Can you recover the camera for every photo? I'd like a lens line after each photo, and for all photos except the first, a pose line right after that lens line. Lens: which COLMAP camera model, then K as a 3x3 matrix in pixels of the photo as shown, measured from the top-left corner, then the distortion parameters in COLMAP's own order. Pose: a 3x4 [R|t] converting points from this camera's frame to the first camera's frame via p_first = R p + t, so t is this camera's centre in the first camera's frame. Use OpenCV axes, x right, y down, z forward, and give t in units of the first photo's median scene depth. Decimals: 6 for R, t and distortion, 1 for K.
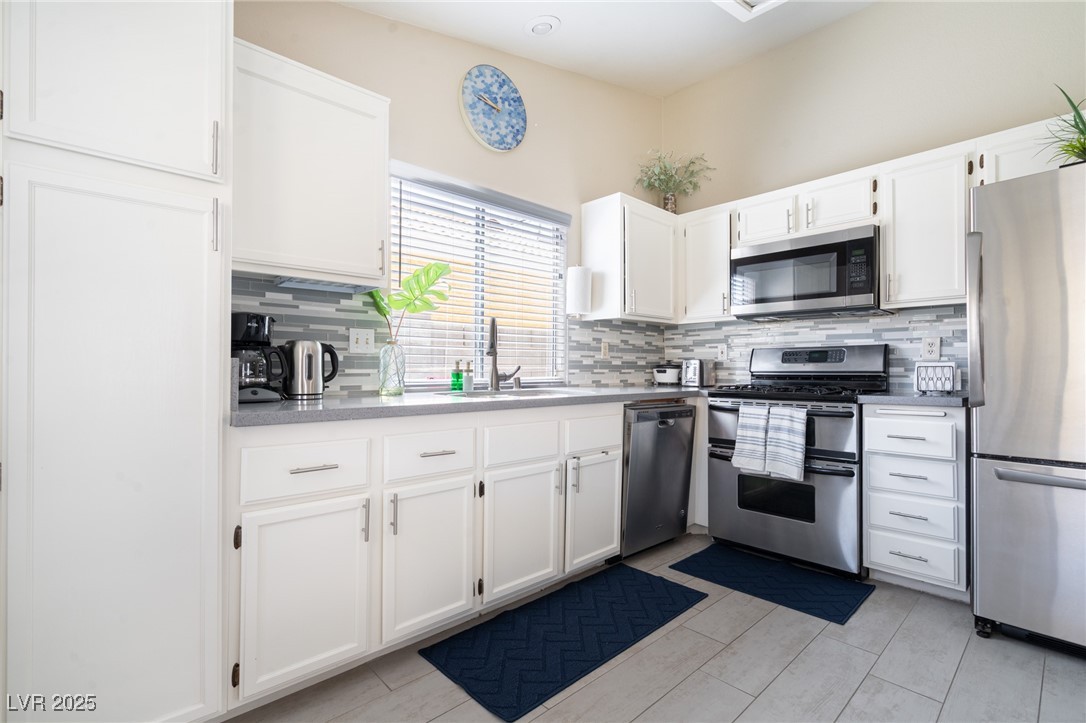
lens RADIAL K [[490.4, 0, 537.6], [0, 490.4, 364.2], [0, 0, 1]] dist [-0.005277, 0.002239]
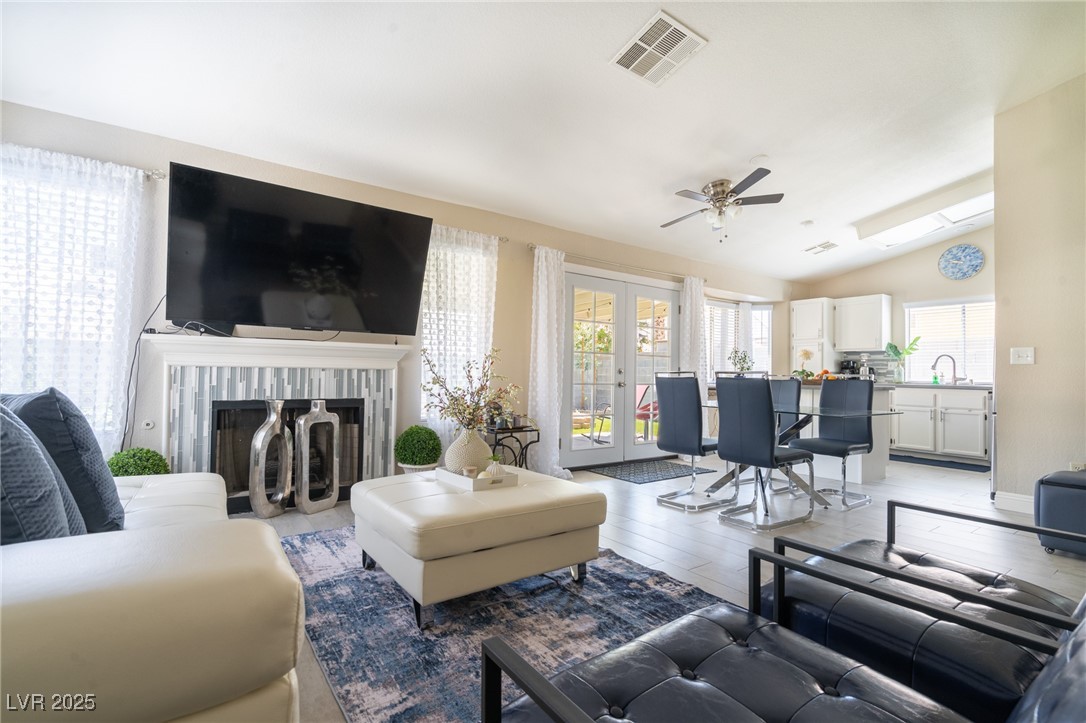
lens RADIAL K [[490.4, 0, 535.1], [0, 490.4, 363.6], [0, 0, 1]] dist [-0.005277, 0.002239]
pose [[-0.130853, -0.024277, -0.991105, 2.534893], [-0.011400, 0.999671, -0.022981, 0.029717], [0.991336, 0.008291, -0.131087, -0.698149]]
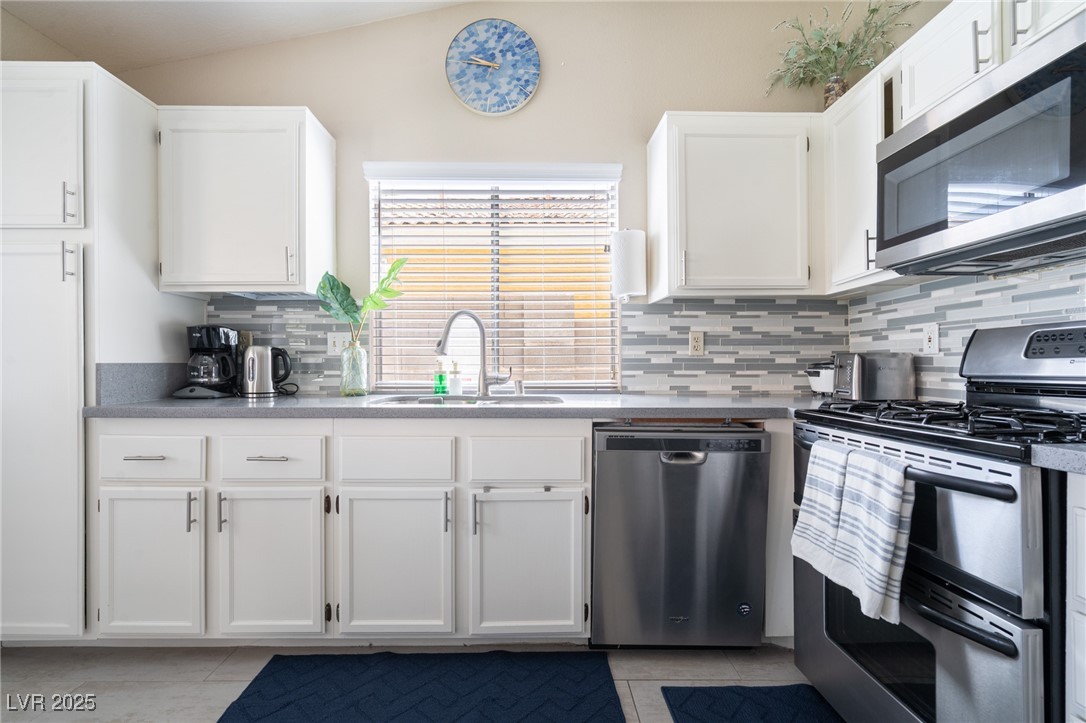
lens RADIAL K [[490.4, 0, 536.0], [0, 490.4, 364.9], [0, 0, 1]] dist [-0.005277, 0.002239]
pose [[0.744482, -0.004804, -0.667626, 0.561206], [0.008000, 0.999967, 0.001726, -0.000466], [0.667595, -0.006626, 0.744495, 0.425511]]
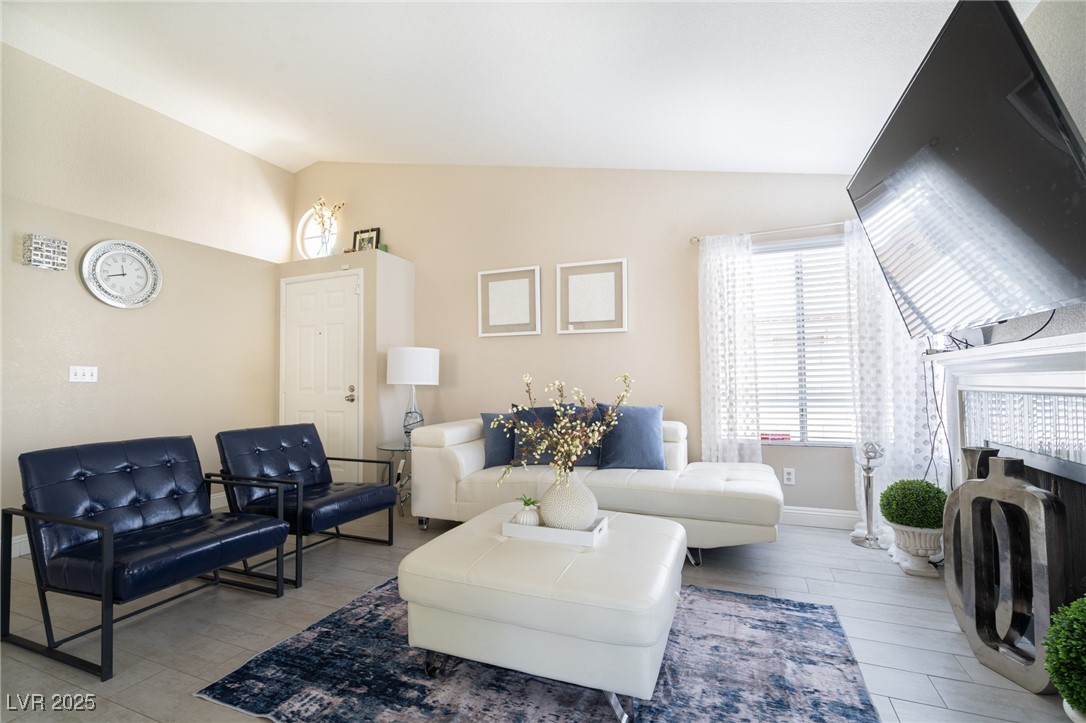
lens RADIAL K [[490.4, 0, 535.7], [0, 490.4, 369.2], [0, 0, 1]] dist [-0.005277, 0.002239]
pose [[-0.417209, 0.032936, 0.908214, 0.953502], [0.008751, 0.999442, -0.032224, -0.001251], [-0.908768, -0.005496, -0.417264, -0.574131]]
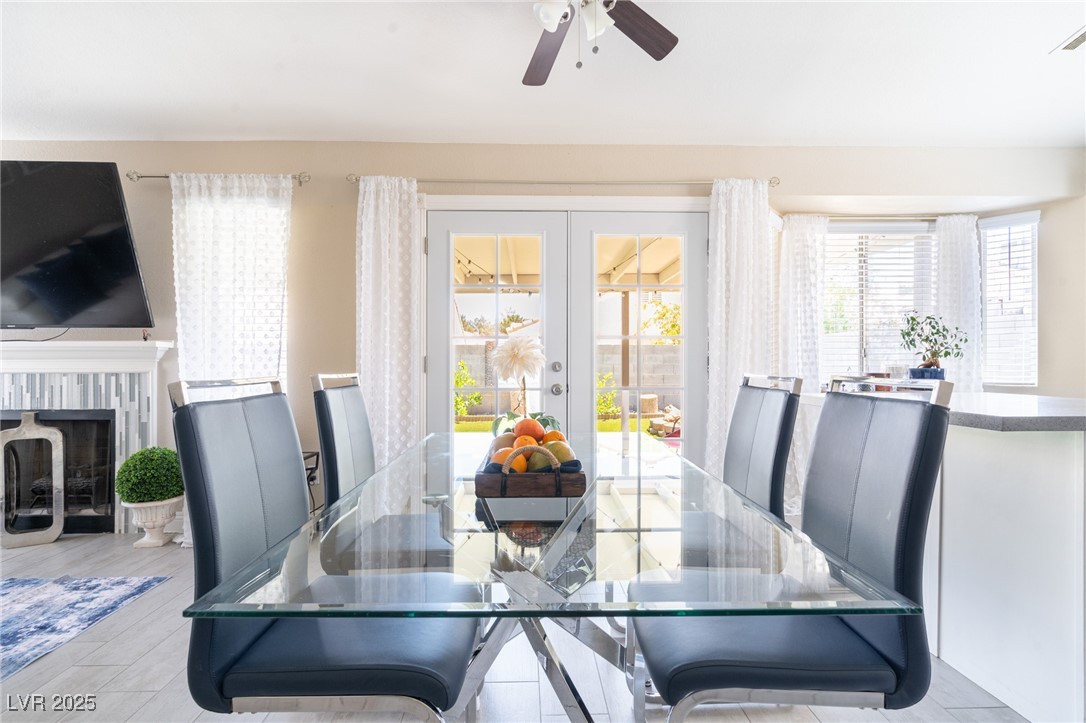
lens RADIAL K [[490.4, 0, 534.9], [0, 490.4, 365.0], [0, 0, 1]] dist [-0.005277, 0.002239]
pose [[-0.656514, 0.005171, -0.754296, 1.385634], [0.005878, 0.999981, 0.001739, 0.003226], [0.754291, -0.003292, -0.656532, 0.130057]]
